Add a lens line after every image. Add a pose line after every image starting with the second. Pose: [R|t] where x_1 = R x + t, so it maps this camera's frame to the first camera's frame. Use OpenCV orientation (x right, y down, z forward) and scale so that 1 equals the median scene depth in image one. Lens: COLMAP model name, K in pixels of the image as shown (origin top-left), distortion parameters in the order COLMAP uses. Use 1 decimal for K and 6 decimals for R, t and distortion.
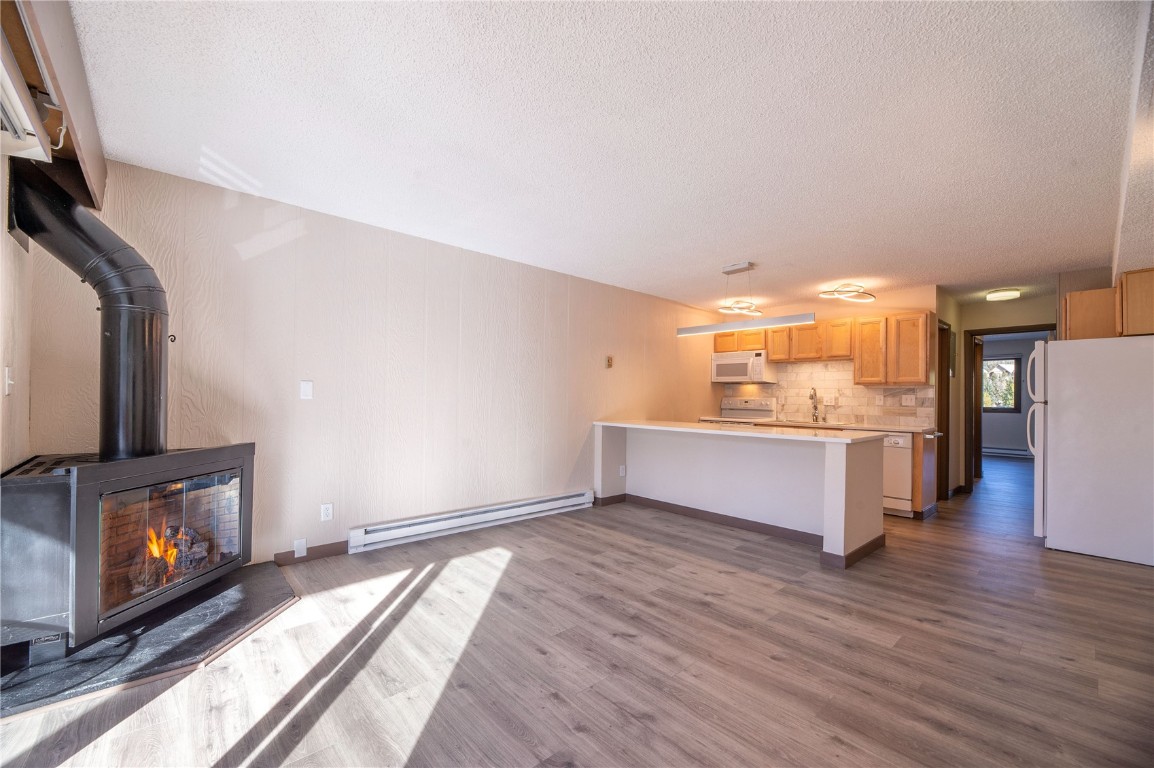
lens RADIAL K [[464.0, 0, 562.0], [0, 464.0, 392.6], [0, 0, 1]] dist [-0.003473, -0.000878]
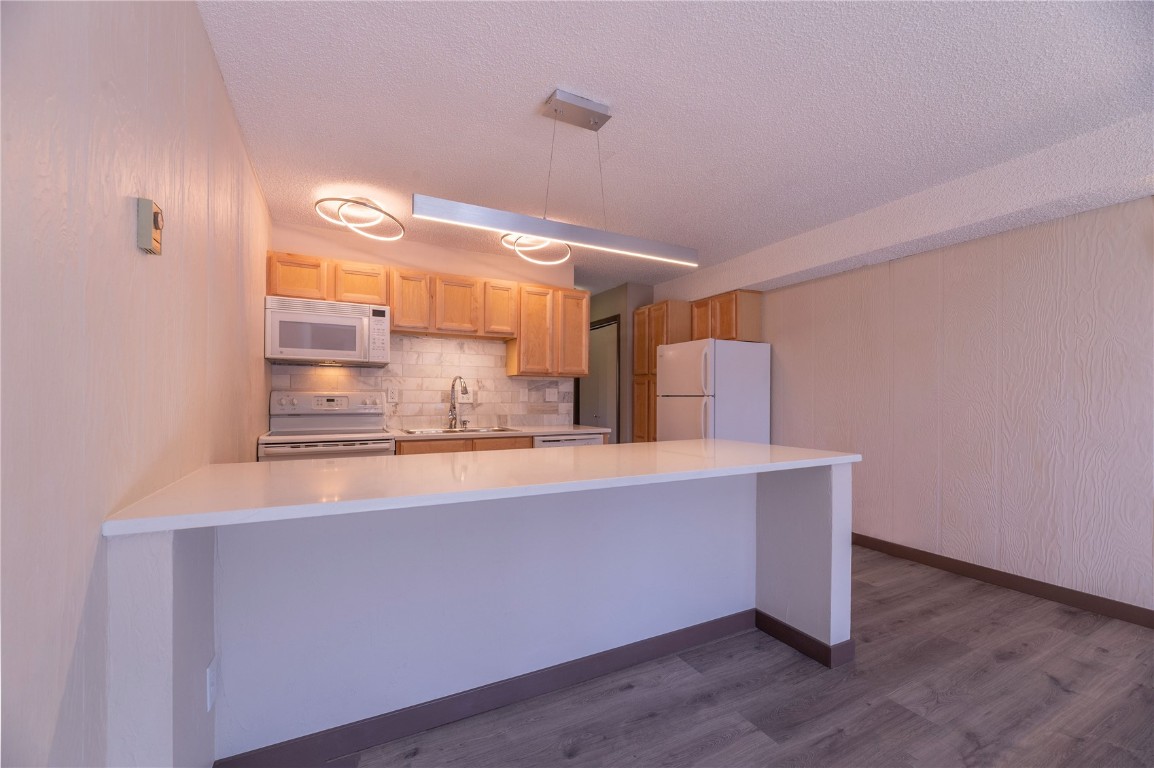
lens RADIAL K [[464.0, 0, 567.6], [0, 464.0, 396.5], [0, 0, 1]] dist [-0.003473, -0.000878]
pose [[0.244550, -0.008609, 0.969598, -0.061595], [-0.008914, 0.999898, 0.011127, 0.009559], [-0.969596, -0.011364, 0.244449, 0.746547]]
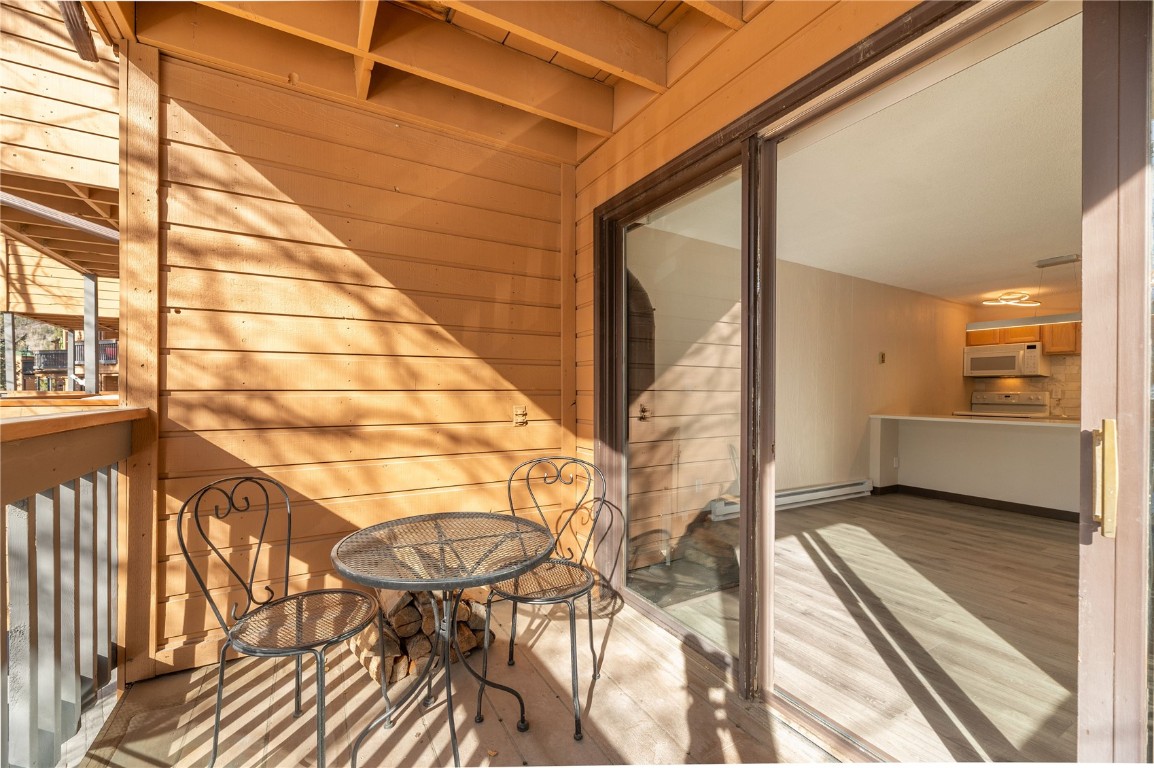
lens RADIAL K [[464.0, 0, 556.9], [0, 464.0, 395.7], [0, 0, 1]] dist [-0.003473, -0.000878]
pose [[0.977376, -0.002390, -0.211497, -0.385052], [0.005336, 0.999896, 0.013363, 0.001211], [0.211443, -0.014189, 0.977287, -0.165629]]
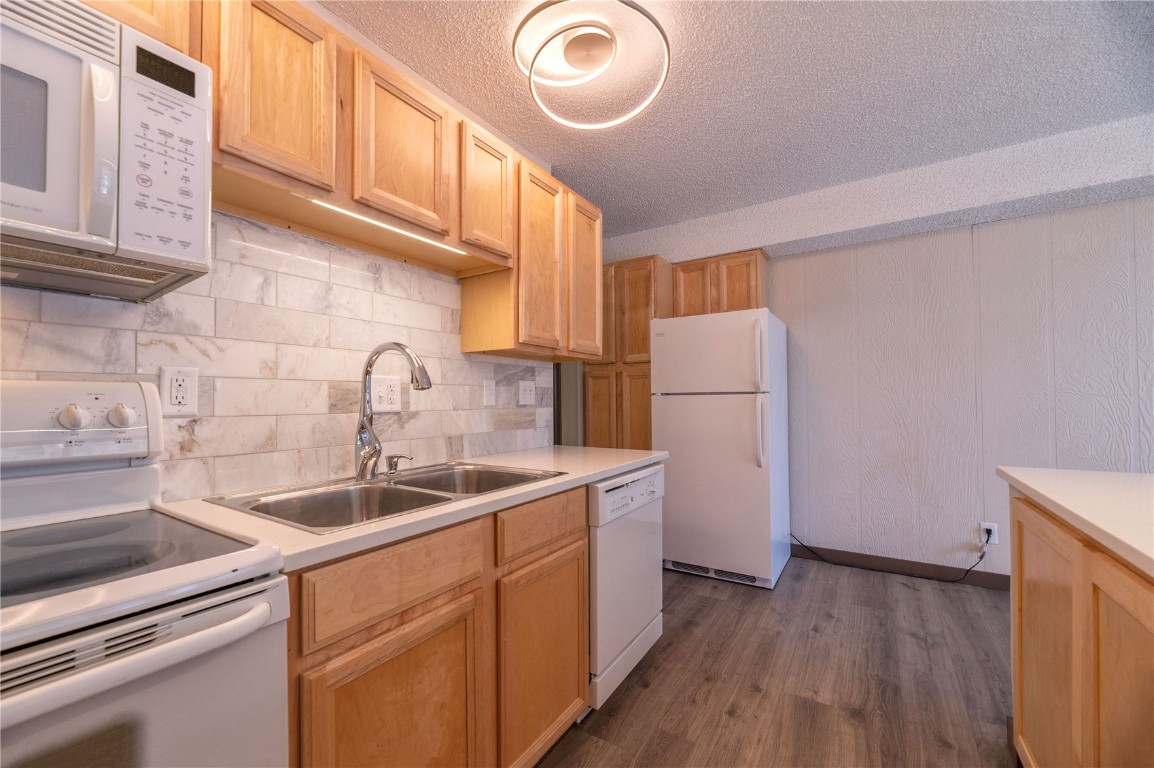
lens RADIAL K [[464.0, 0, 567.4], [0, 464.0, 390.7], [0, 0, 1]] dist [-0.003473, -0.000878]
pose [[-0.270282, 0.011073, 0.962718, 0.294091], [-0.000651, 0.999932, -0.011684, 0.019182], [-0.962781, -0.003785, -0.270256, 1.057843]]
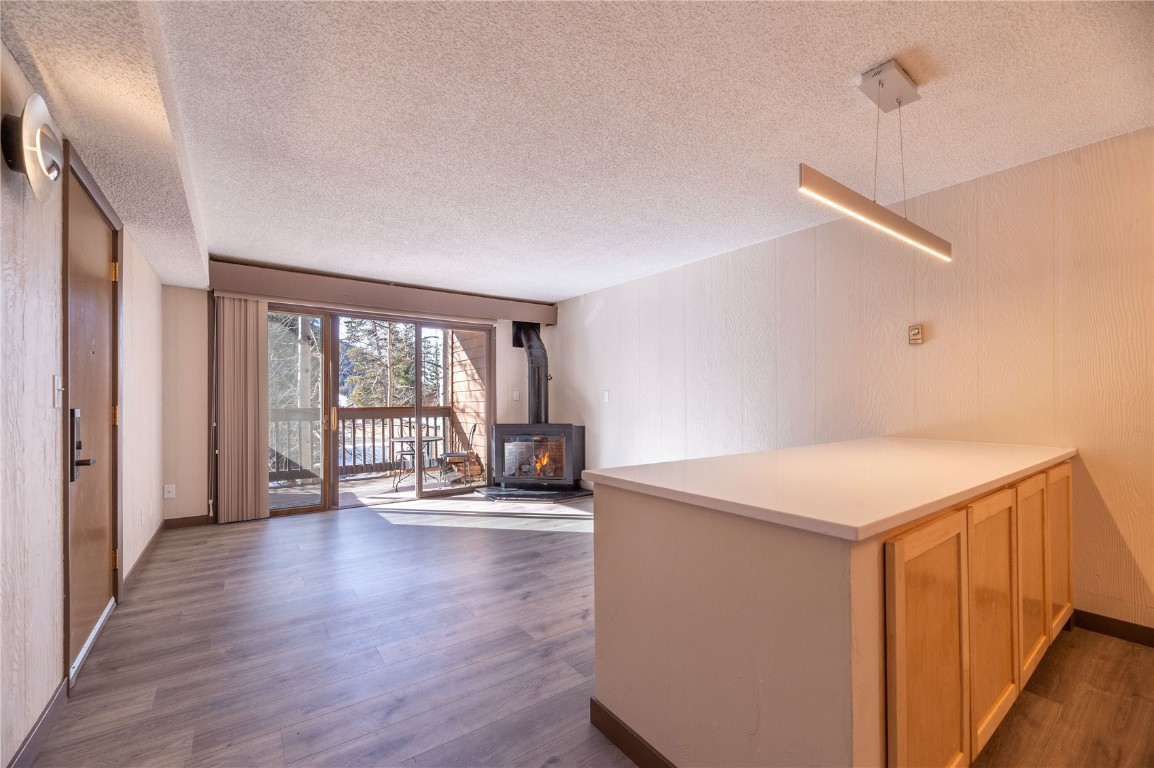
lens RADIAL K [[464.0, 0, 563.3], [0, 464.0, 403.7], [0, 0, 1]] dist [-0.003473, -0.000878]
pose [[-0.105705, -0.003501, -0.994391, 0.686054], [0.011779, 0.999919, -0.004773, 0.016479], [0.994328, -0.012218, -0.105655, 0.623186]]
